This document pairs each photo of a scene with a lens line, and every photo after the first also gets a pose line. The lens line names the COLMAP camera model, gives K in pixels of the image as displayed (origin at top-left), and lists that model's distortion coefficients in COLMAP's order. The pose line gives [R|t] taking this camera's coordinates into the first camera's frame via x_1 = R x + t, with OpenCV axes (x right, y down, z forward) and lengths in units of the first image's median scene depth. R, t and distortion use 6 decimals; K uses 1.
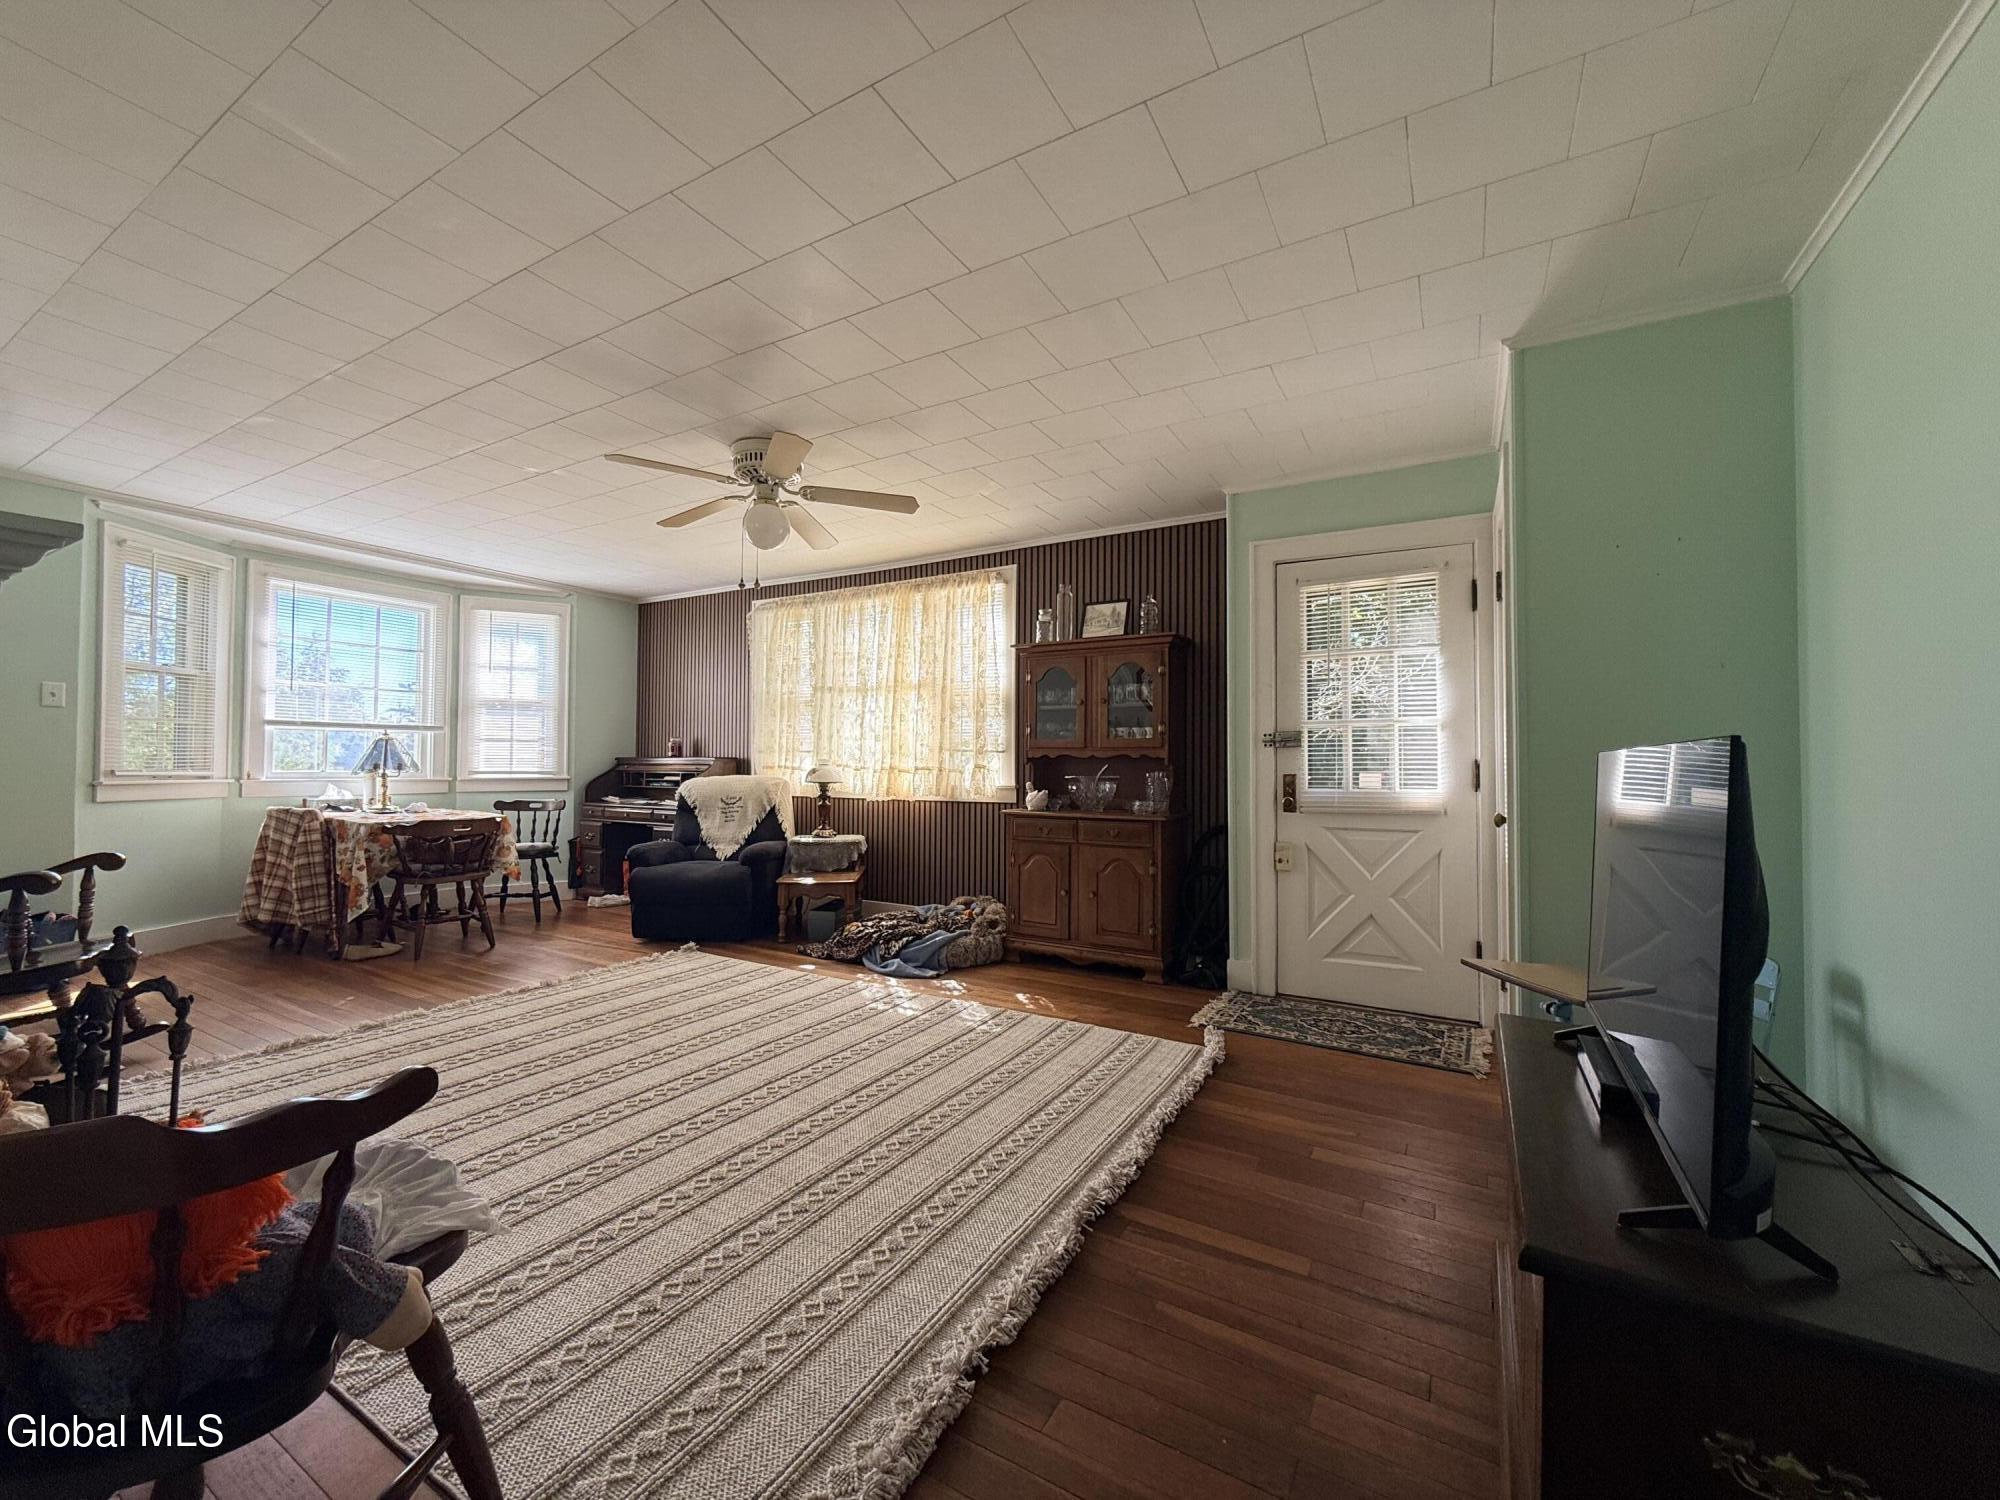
lens RADIAL K [[792.4, 0, 1005.4], [0, 792.4, 752.8], [0, 0, 1]] dist [-0.004573, -0.000335]
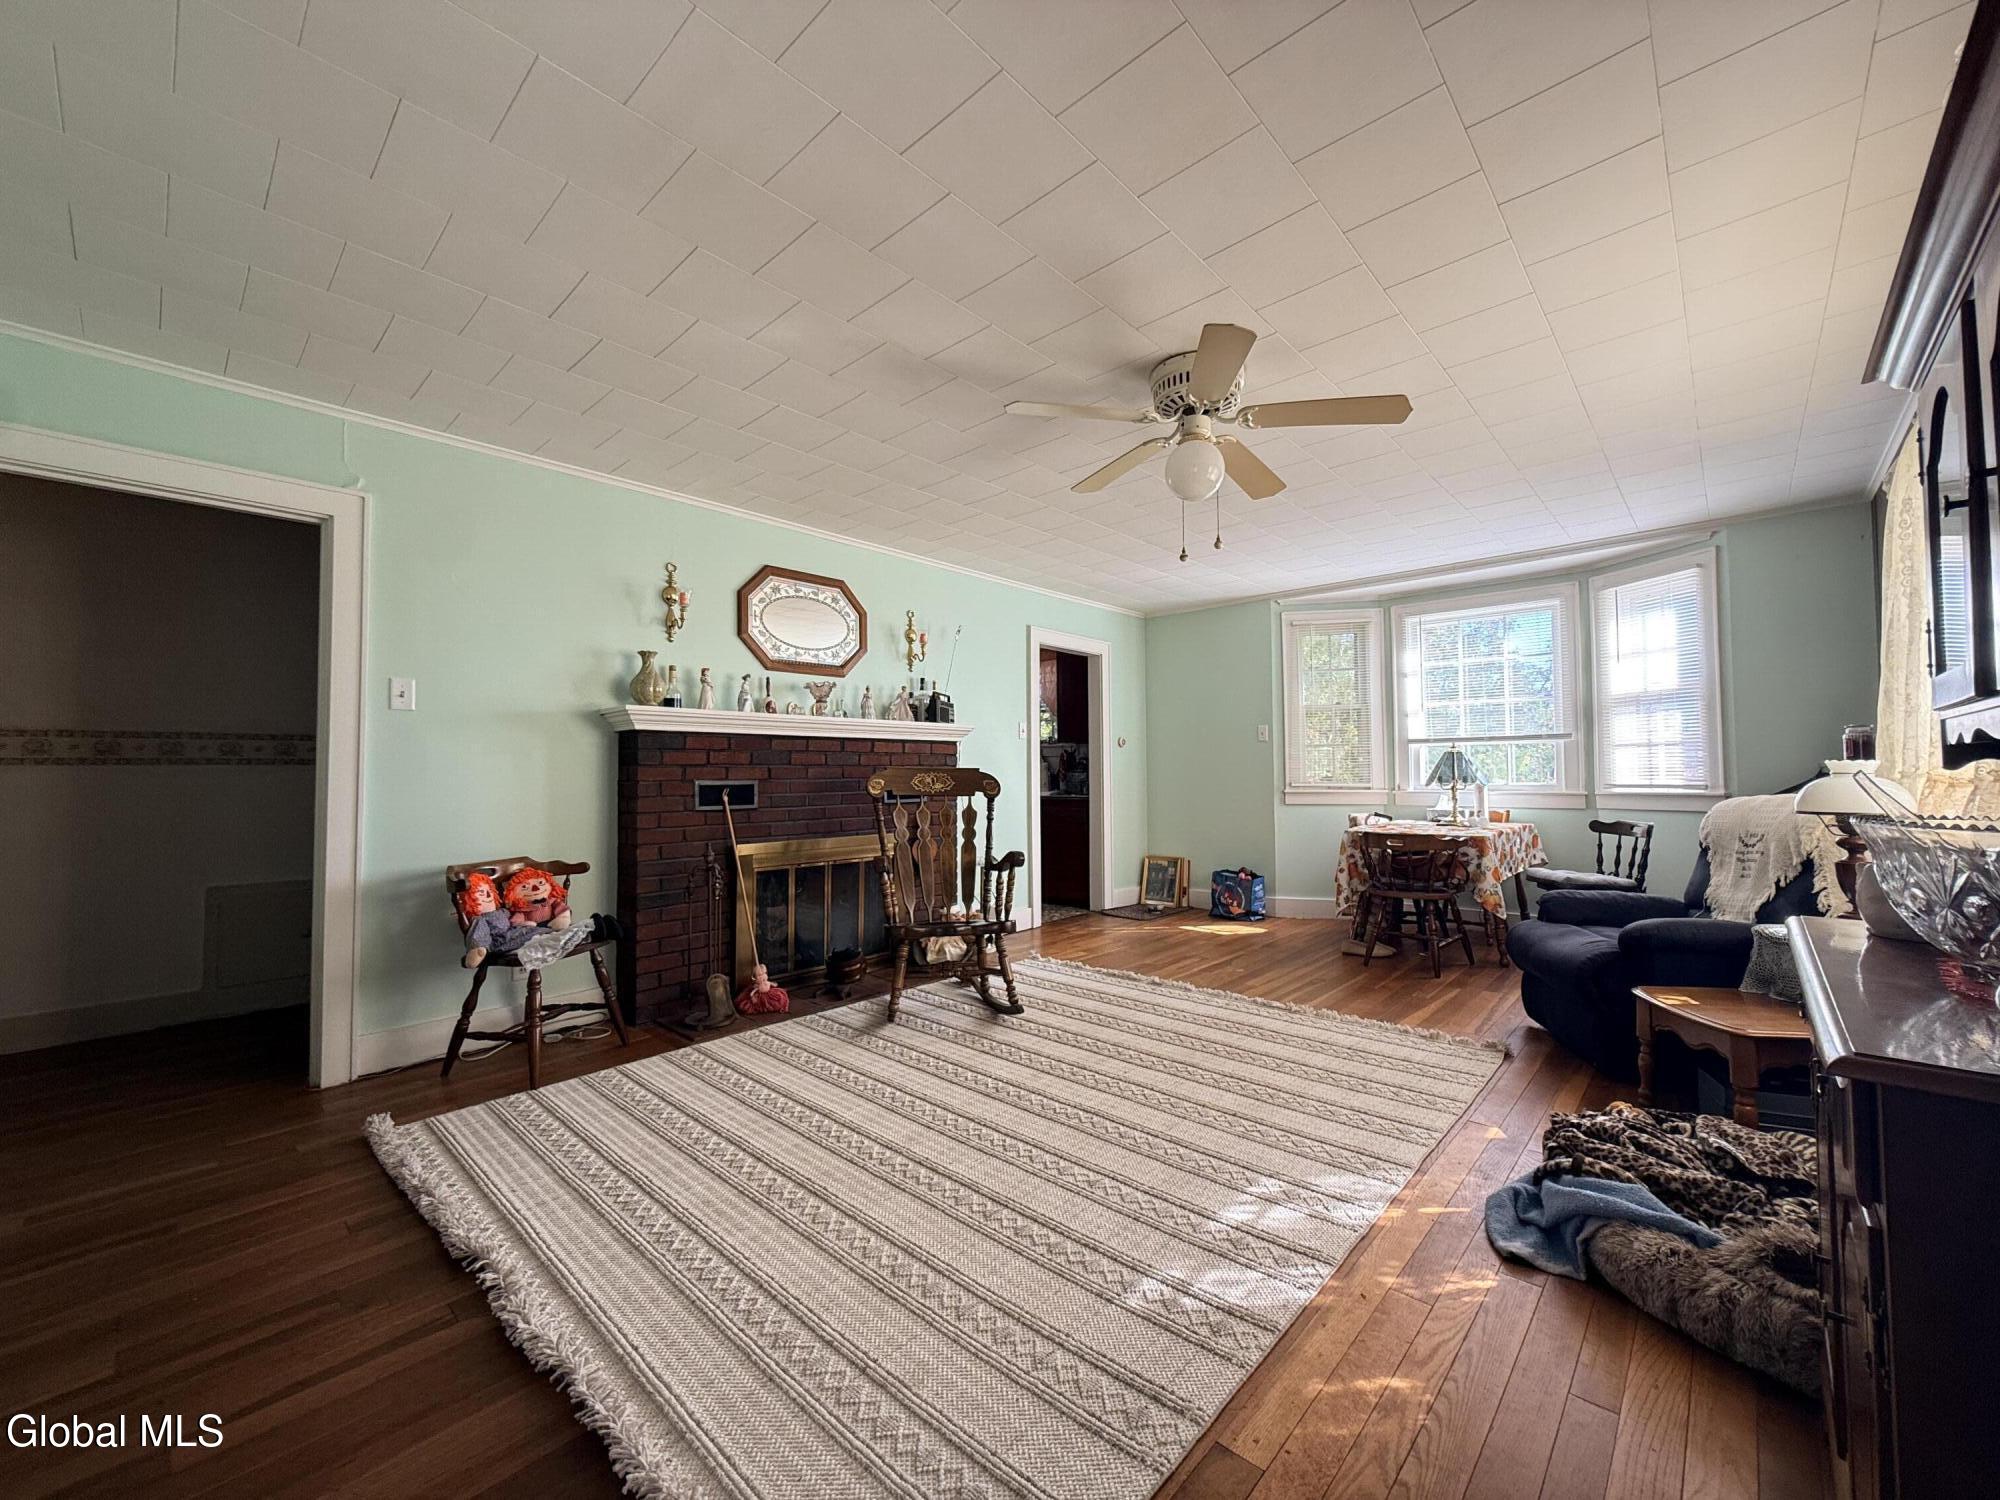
lens RADIAL K [[792.4, 0, 1004.7], [0, 792.4, 752.3], [0, 0, 1]] dist [-0.004573, -0.000335]
pose [[-0.224135, -0.032605, -0.974013, 0.469077], [0.022556, 0.998999, -0.038632, 0.013488], [0.974297, -0.030629, -0.223175, 0.947206]]
